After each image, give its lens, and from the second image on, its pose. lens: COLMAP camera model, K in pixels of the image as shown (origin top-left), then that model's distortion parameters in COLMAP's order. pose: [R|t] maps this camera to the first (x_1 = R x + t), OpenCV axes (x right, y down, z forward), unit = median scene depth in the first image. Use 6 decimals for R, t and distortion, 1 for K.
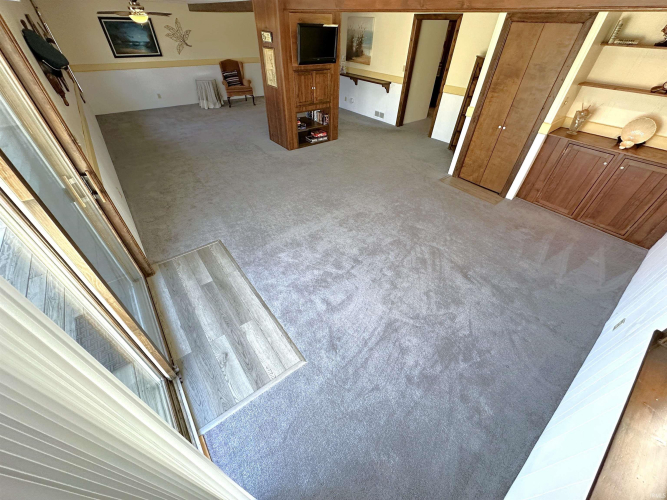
lens RADIAL K [[266.6, 0, 333.1], [0, 266.6, 250.3], [0, 0, 1]] dist [-0.000155, 0.000411]
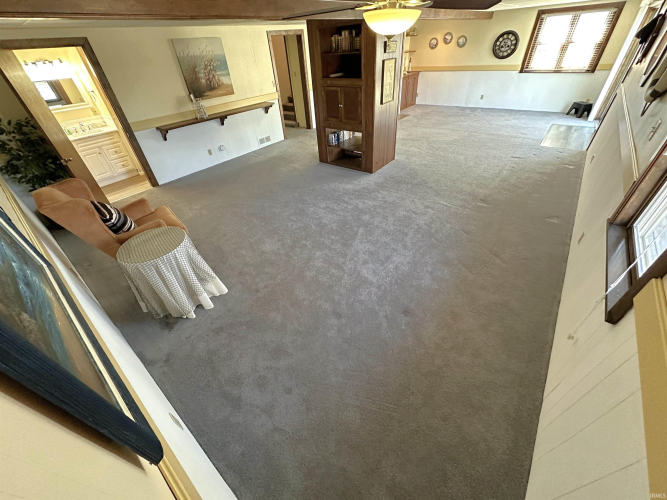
lens RADIAL K [[266.6, 0, 333.6], [0, 266.6, 250.4], [0, 0, 1]] dist [-0.000155, 0.000411]
pose [[-0.241112, -0.603845, 0.759761, -1.259400], [0.676320, 0.456910, 0.577776, -1.119683], [-0.696029, 0.653150, 0.298225, 1.298966]]
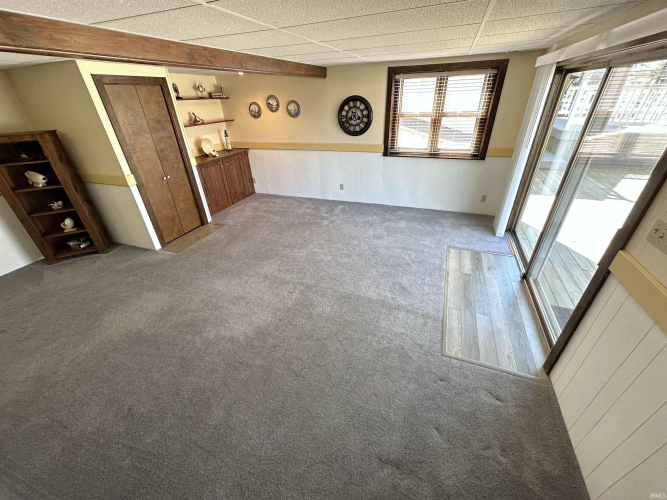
lens RADIAL K [[266.6, 0, 332.4], [0, 266.6, 249.3], [0, 0, 1]] dist [-0.000155, 0.000411]
pose [[-0.513491, -0.433343, 0.740635, -0.482758], [0.579735, 0.461147, 0.671752, -0.563073], [-0.632641, 0.774311, 0.014430, 0.690725]]
